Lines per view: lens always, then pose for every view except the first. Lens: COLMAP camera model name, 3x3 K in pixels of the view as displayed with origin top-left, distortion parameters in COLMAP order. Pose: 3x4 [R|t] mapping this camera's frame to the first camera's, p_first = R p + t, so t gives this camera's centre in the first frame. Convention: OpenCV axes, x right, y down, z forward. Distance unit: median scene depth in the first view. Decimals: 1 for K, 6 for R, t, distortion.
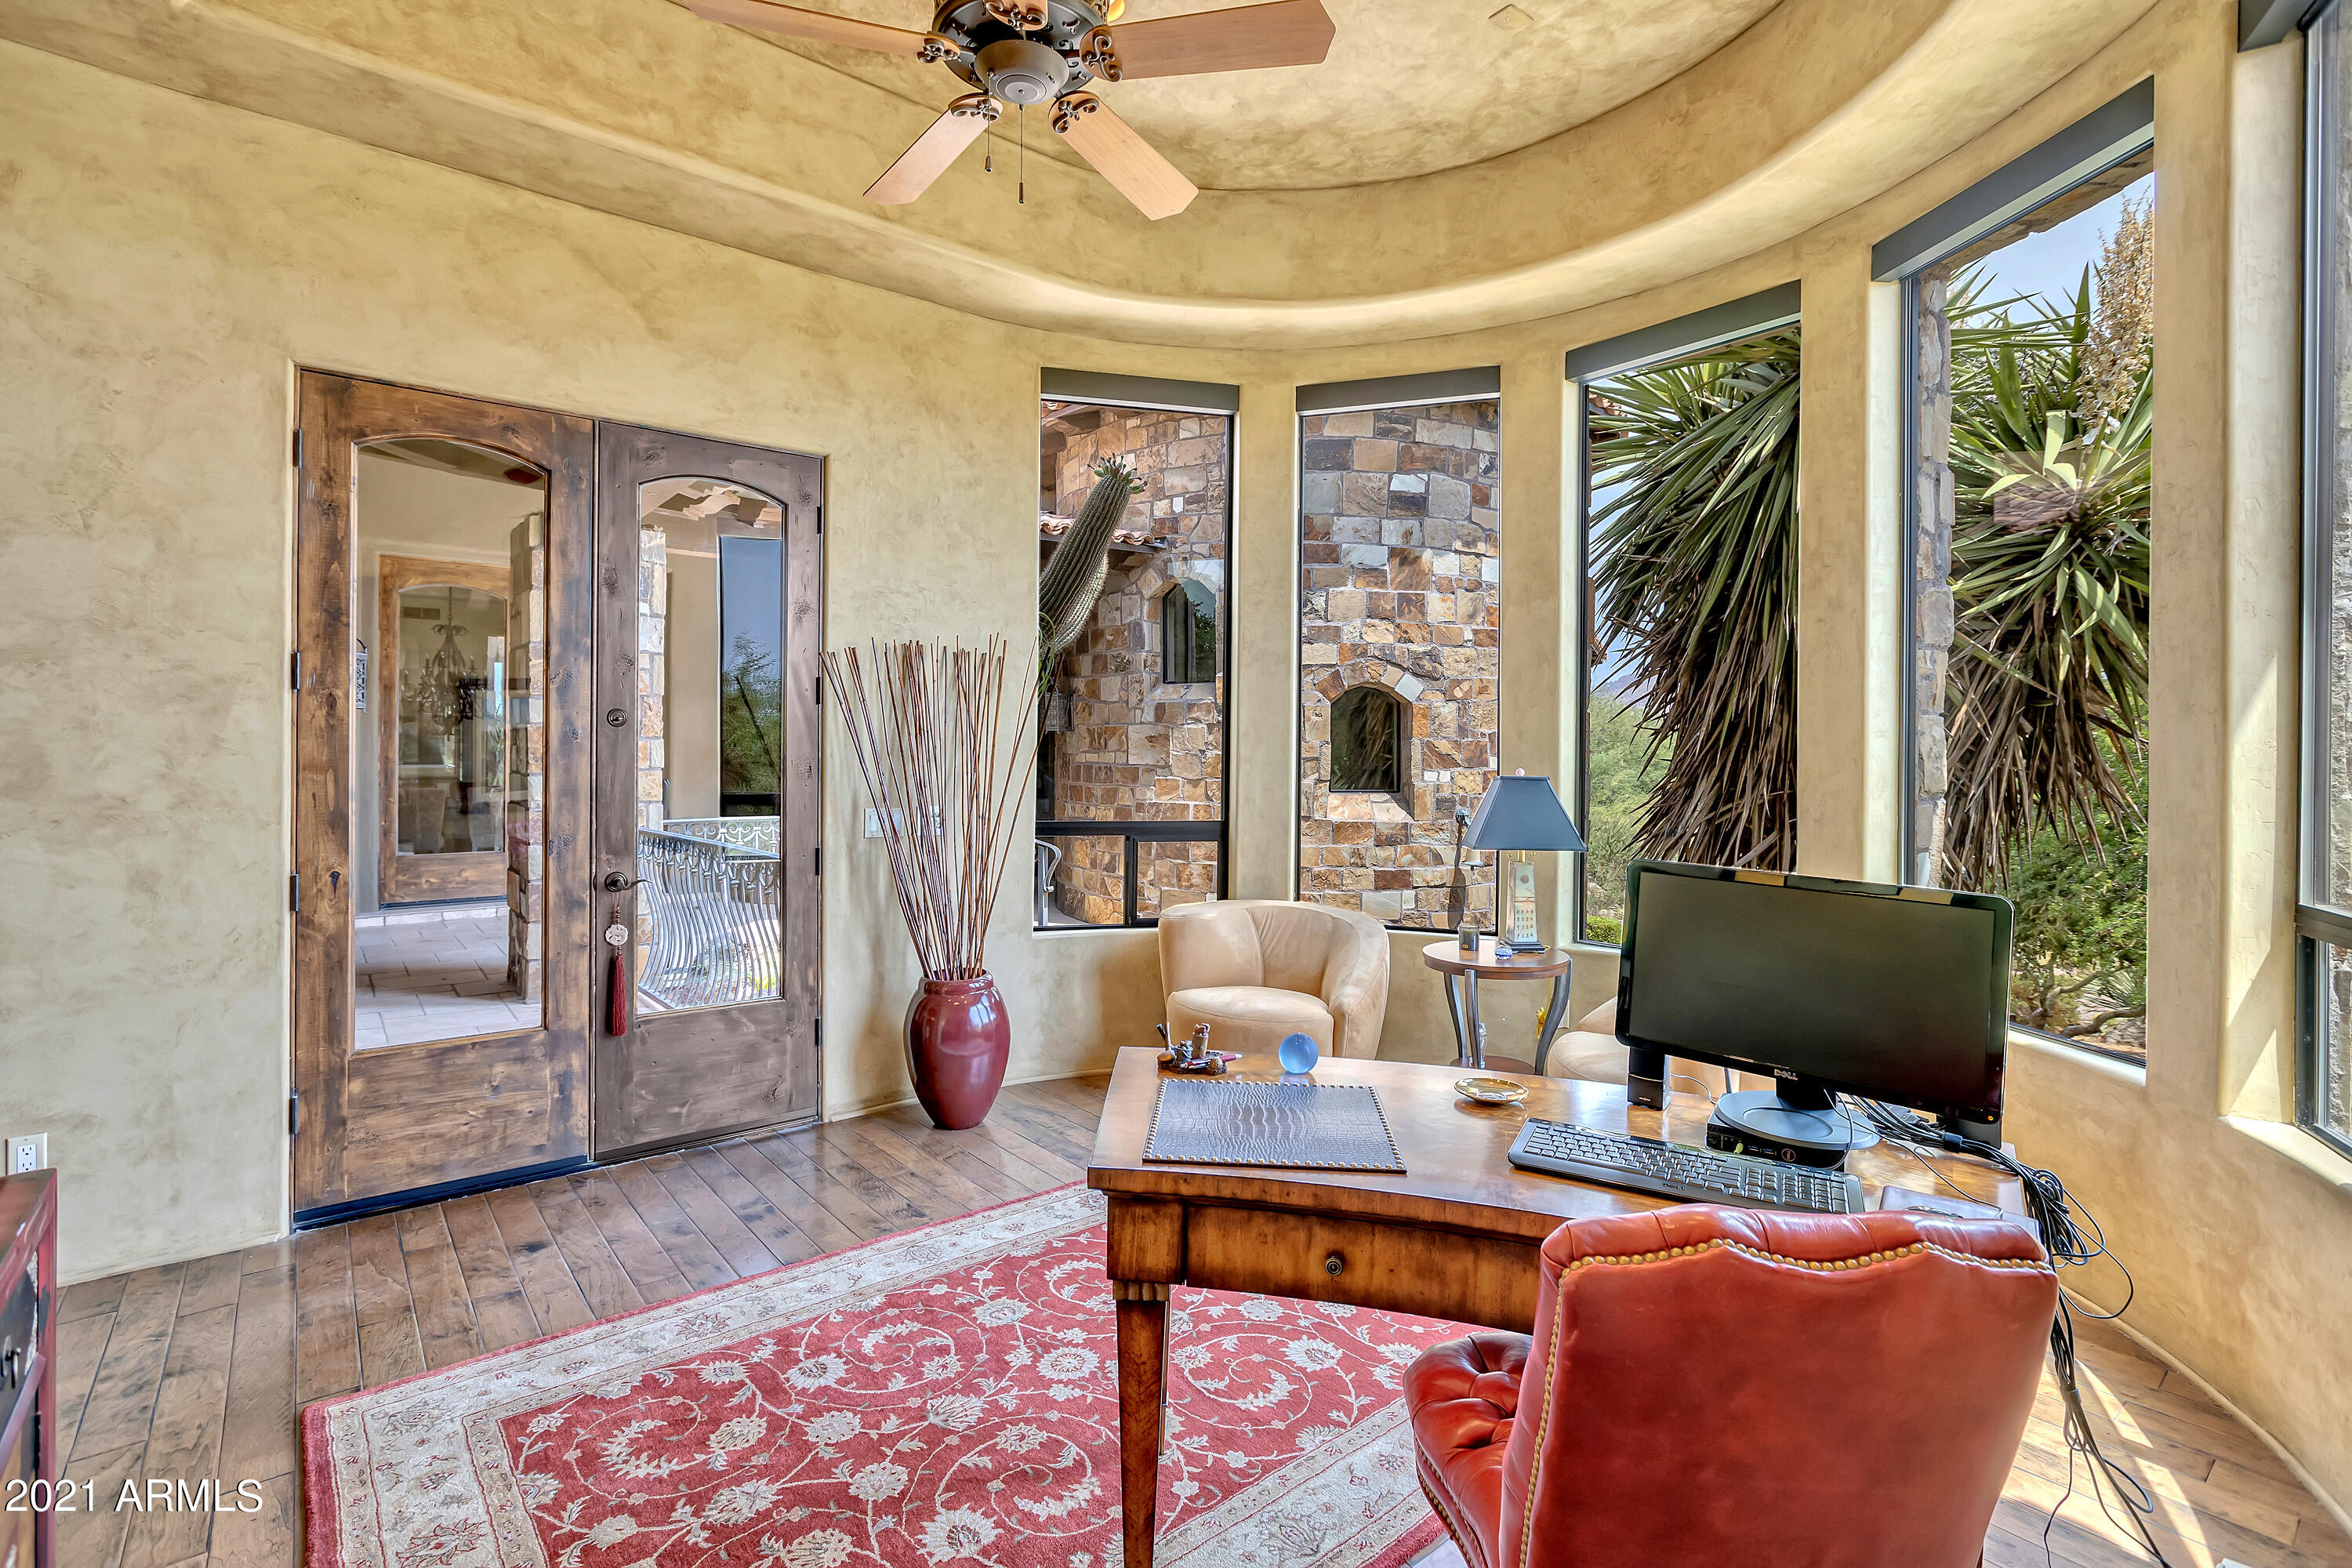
lens RADIAL K [[1085.9, 0, 1164.8], [0, 1085.9, 767.3], [0, 0, 1]] dist [-0.025154, 0.009119]
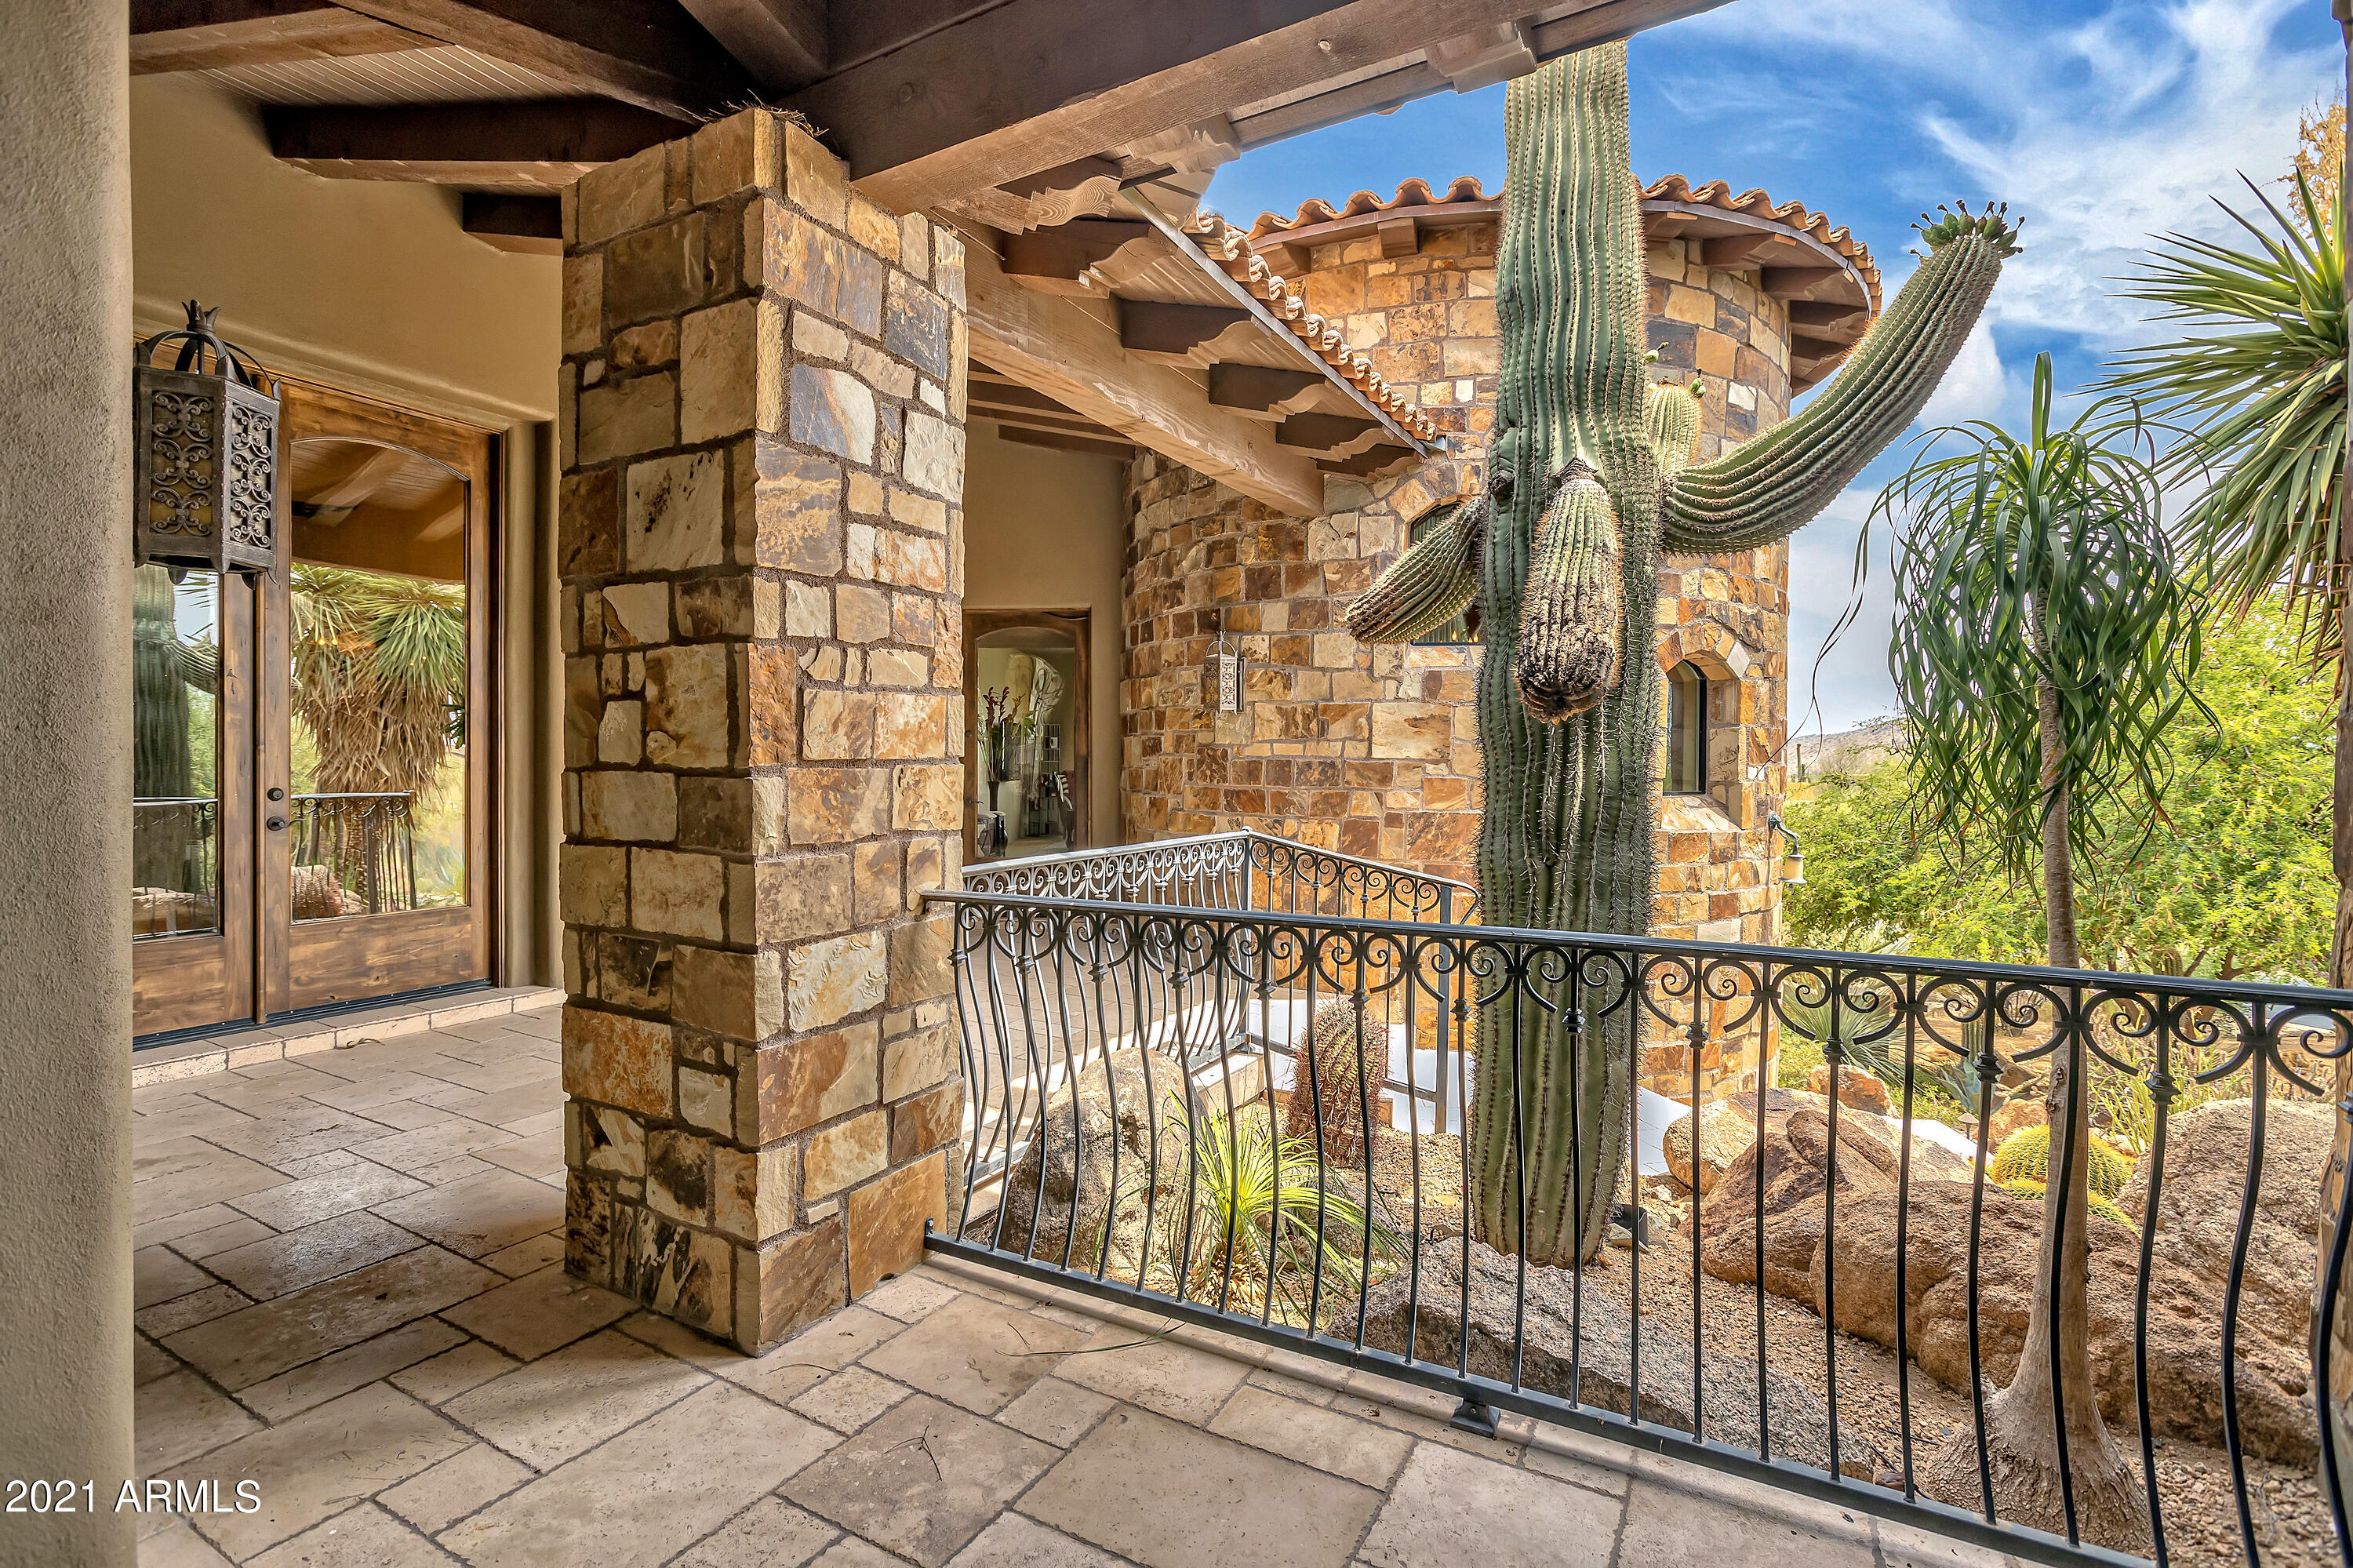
lens RADIAL K [[1086.4, 0, 1174.4], [0, 1086.4, 785.7], [0, 0, 1]] dist [-0.025154, 0.009119]
pose [[0.928011, -0.008694, 0.372452, -0.428928], [0.004845, 0.999925, 0.011269, 0.006460], [-0.372522, -0.008653, 0.927983, 0.415648]]
